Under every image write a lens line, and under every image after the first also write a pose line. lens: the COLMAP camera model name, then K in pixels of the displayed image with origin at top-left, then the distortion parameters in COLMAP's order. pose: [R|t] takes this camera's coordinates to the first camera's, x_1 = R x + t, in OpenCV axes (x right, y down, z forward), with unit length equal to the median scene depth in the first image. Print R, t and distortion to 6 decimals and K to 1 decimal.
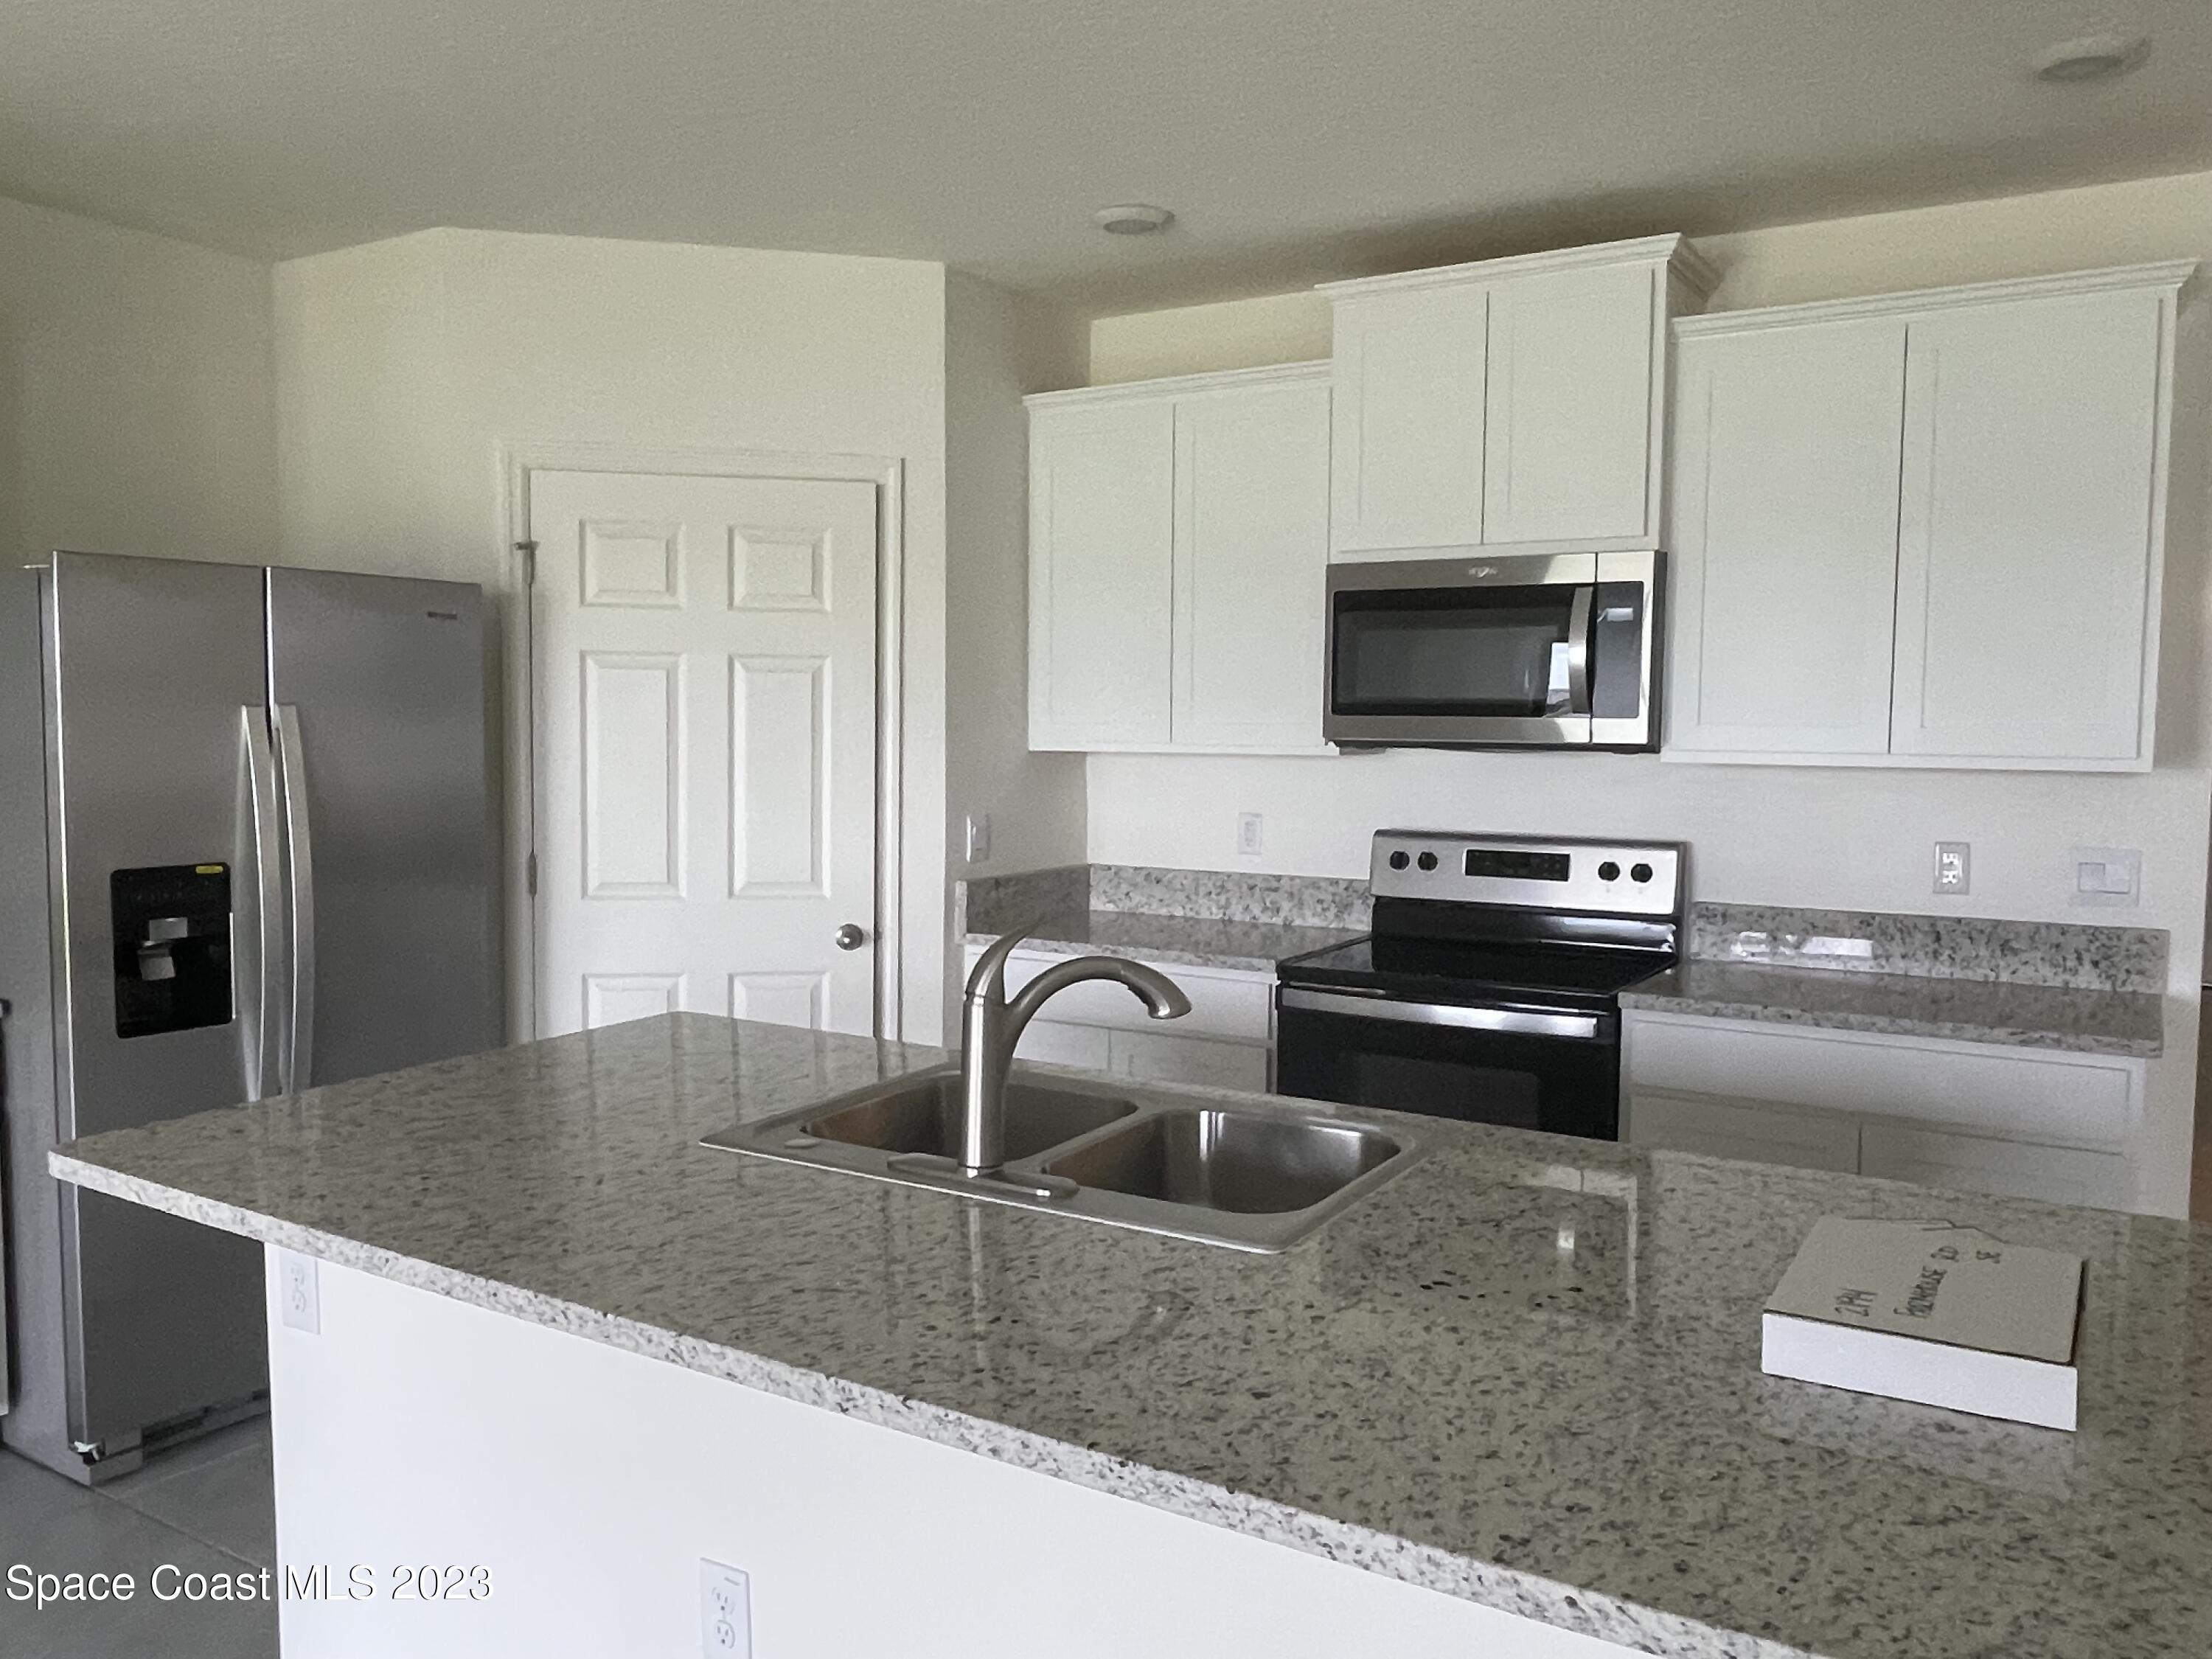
lens RADIAL K [[1652.9, 0, 1106.0], [0, 1652.9, 829.5], [0, 0, 1]] dist [0.041473, -0.059655]
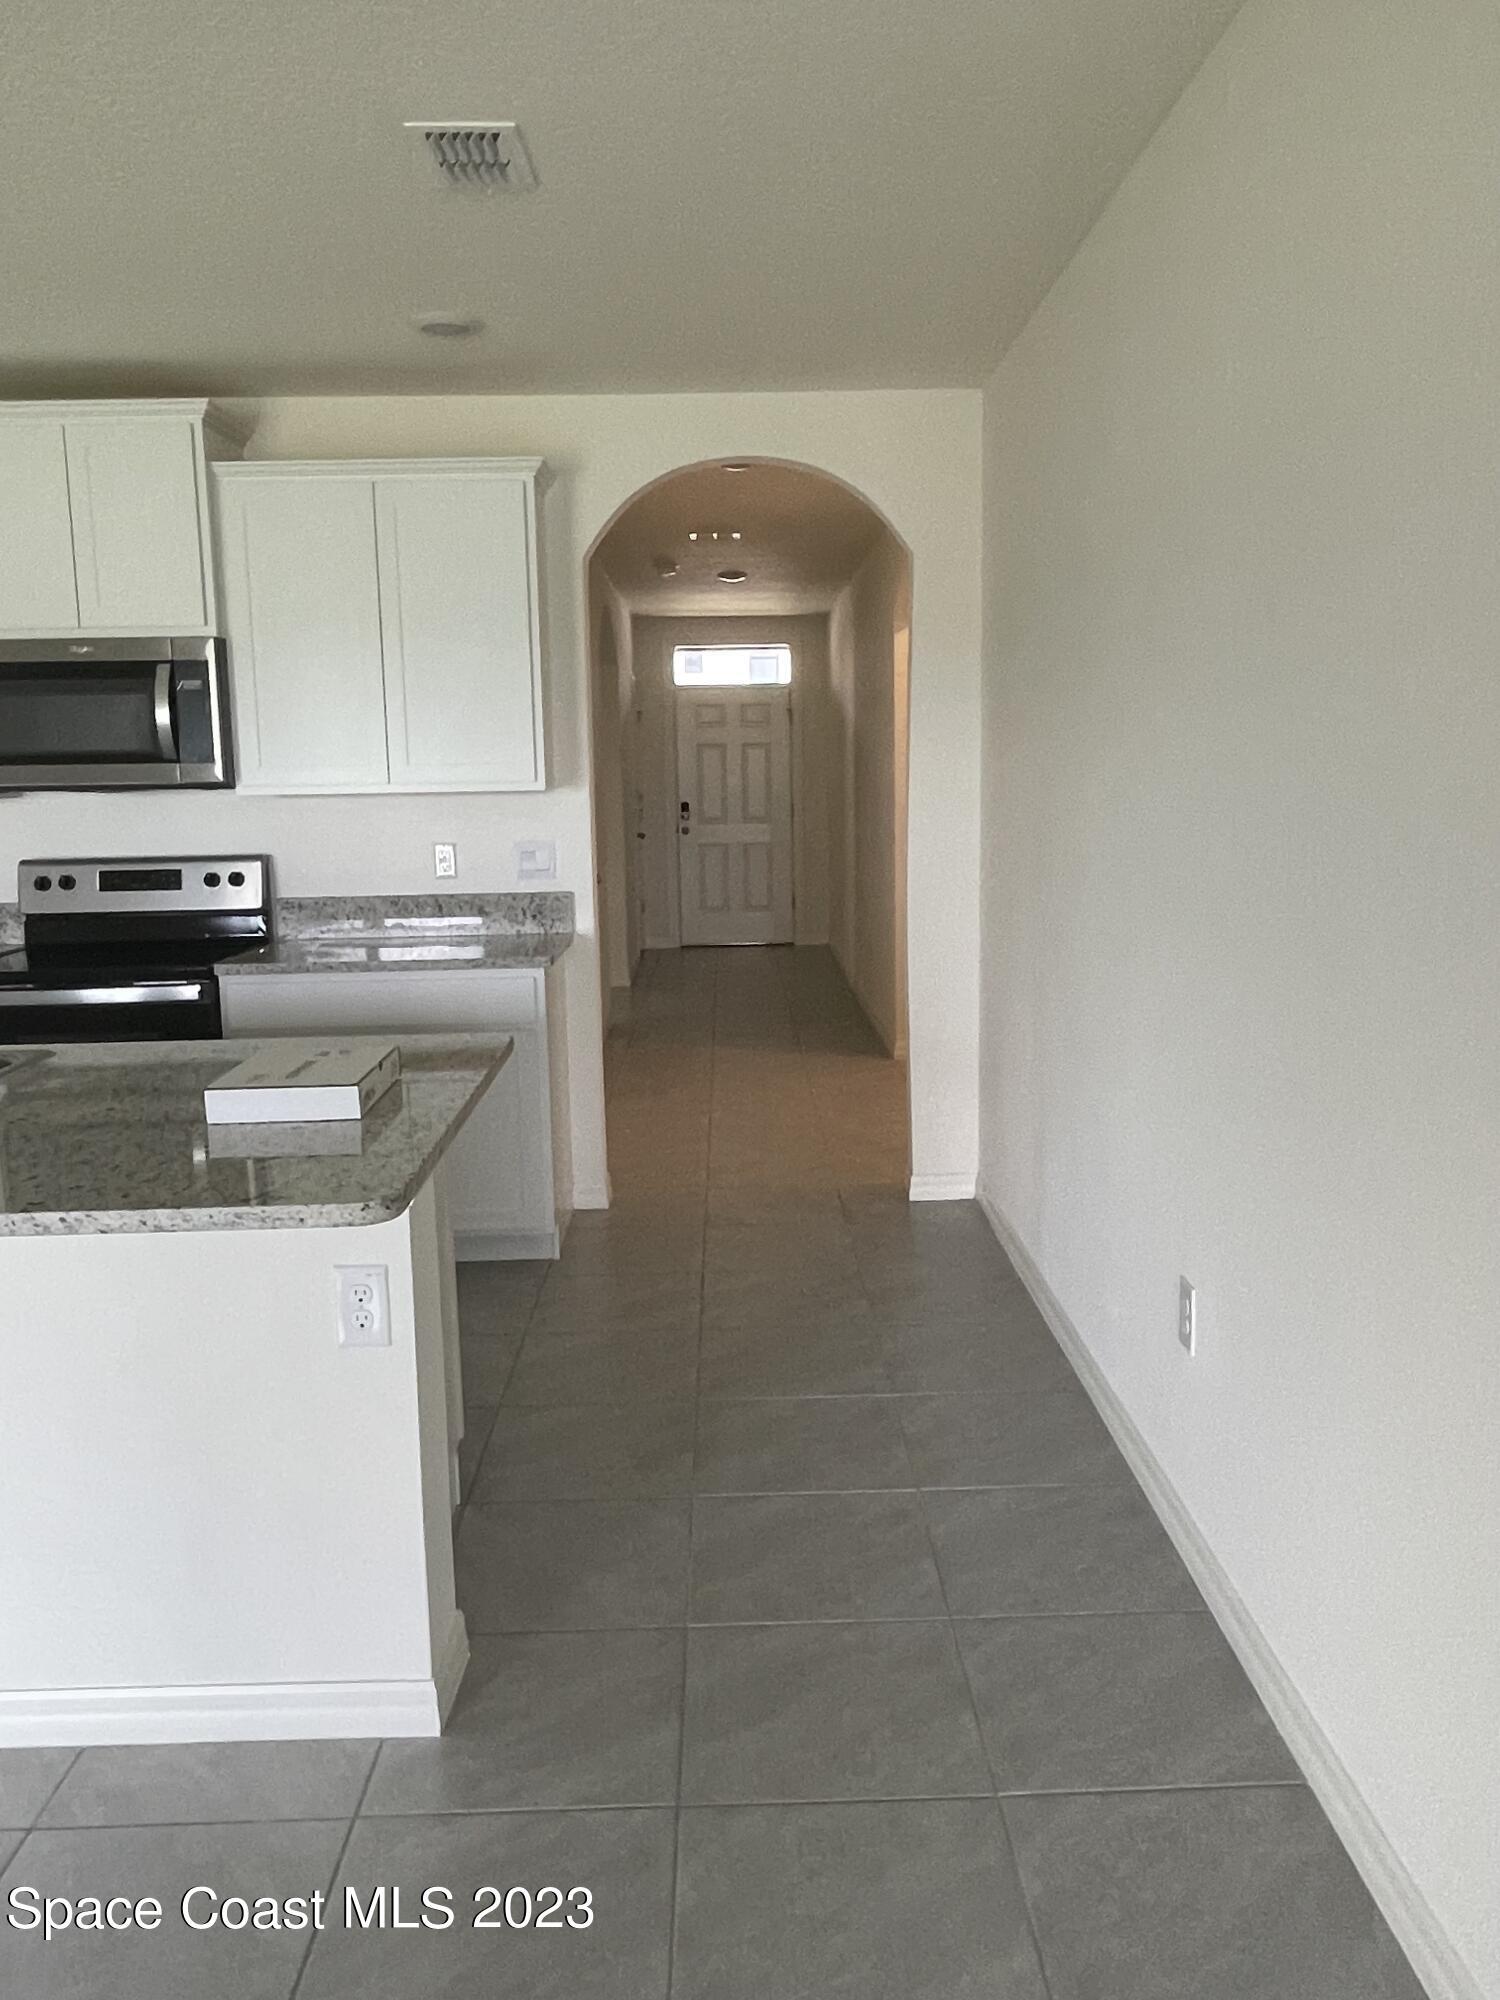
lens RADIAL K [[1499.0, 0, 751.9], [0, 1499.0, 980.9], [0, 0, 1]] dist [0.002267, -0.001838]
pose [[0.837085, -0.101970, 0.537486, 0.013002], [0.062337, 0.993855, 0.091466, 0.024418], [-0.543510, -0.043059, 0.838298, -0.260438]]
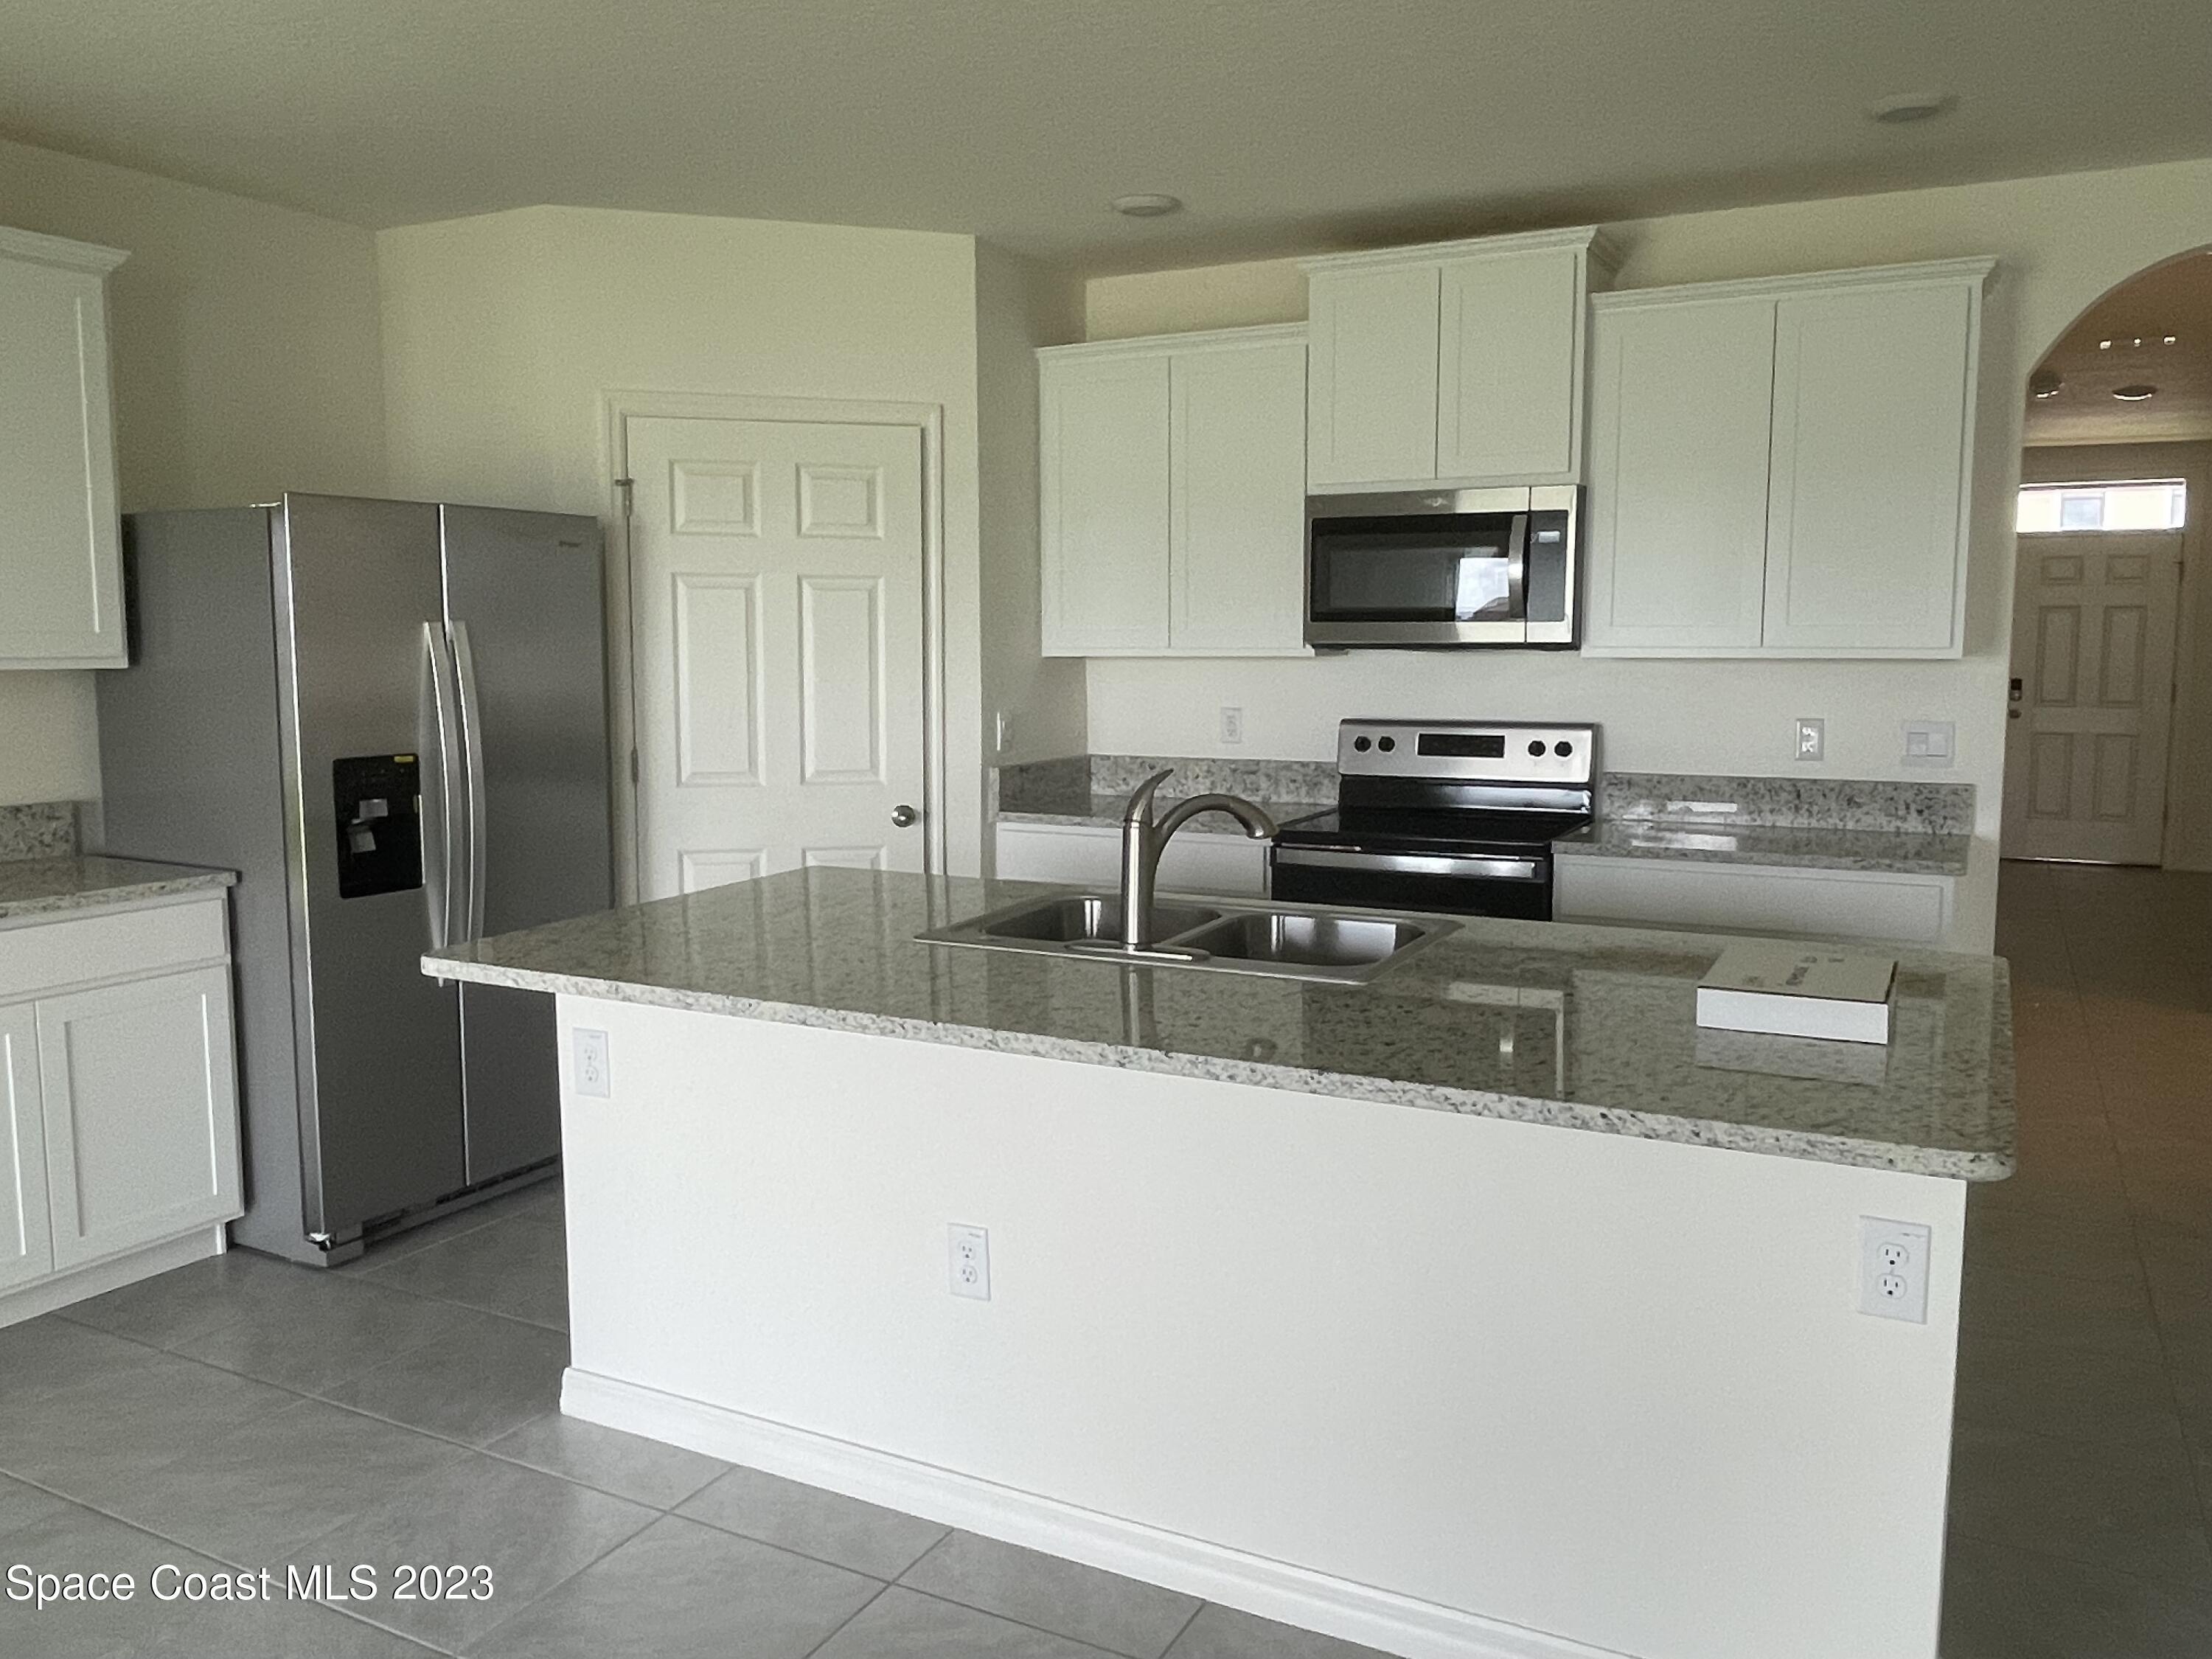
lens RADIAL K [[1652.9, 0, 1109.4], [0, 1652.9, 811.1], [0, 0, 1]] dist [0.068553, -0.111875]
pose [[0.997061, -0.018261, 0.074405, -0.109033], [0.015381, 0.999117, 0.039096, 0.019978], [-0.075053, -0.037837, 0.996461, -0.208106]]
